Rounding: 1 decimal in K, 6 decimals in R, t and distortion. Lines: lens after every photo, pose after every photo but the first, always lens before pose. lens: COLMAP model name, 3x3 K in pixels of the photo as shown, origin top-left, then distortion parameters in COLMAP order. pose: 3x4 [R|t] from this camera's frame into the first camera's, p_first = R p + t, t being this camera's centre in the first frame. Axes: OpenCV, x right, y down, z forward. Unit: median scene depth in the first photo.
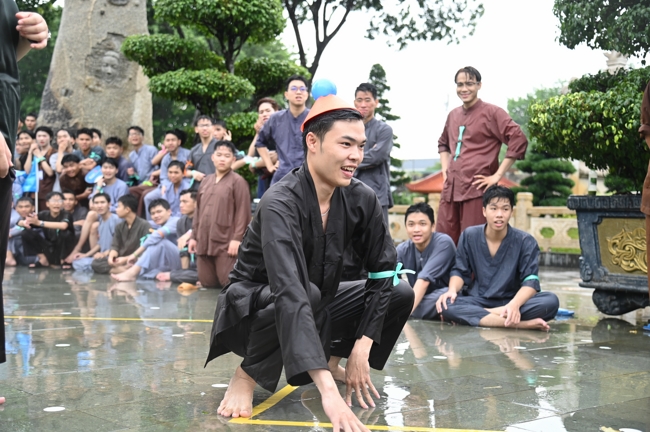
lens RADIAL K [[842.7, 0, 325.0], [0, 842.7, 216.0], [0, 0, 1]] dist [0.262034, 0.029491]
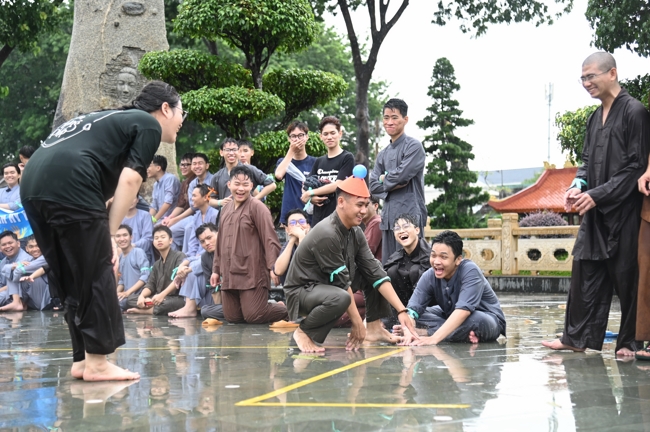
lens RADIAL K [[1213.1, 0, 325.0], [0, 1213.1, 216.0], [0, 0, 1]] dist [0.635388, -0.069825]
pose [[0.995612, -0.038017, -0.085502, 0.062842], [0.035290, 0.998826, -0.033194, 0.012606], [0.086663, 0.030031, 0.995785, -0.270628]]
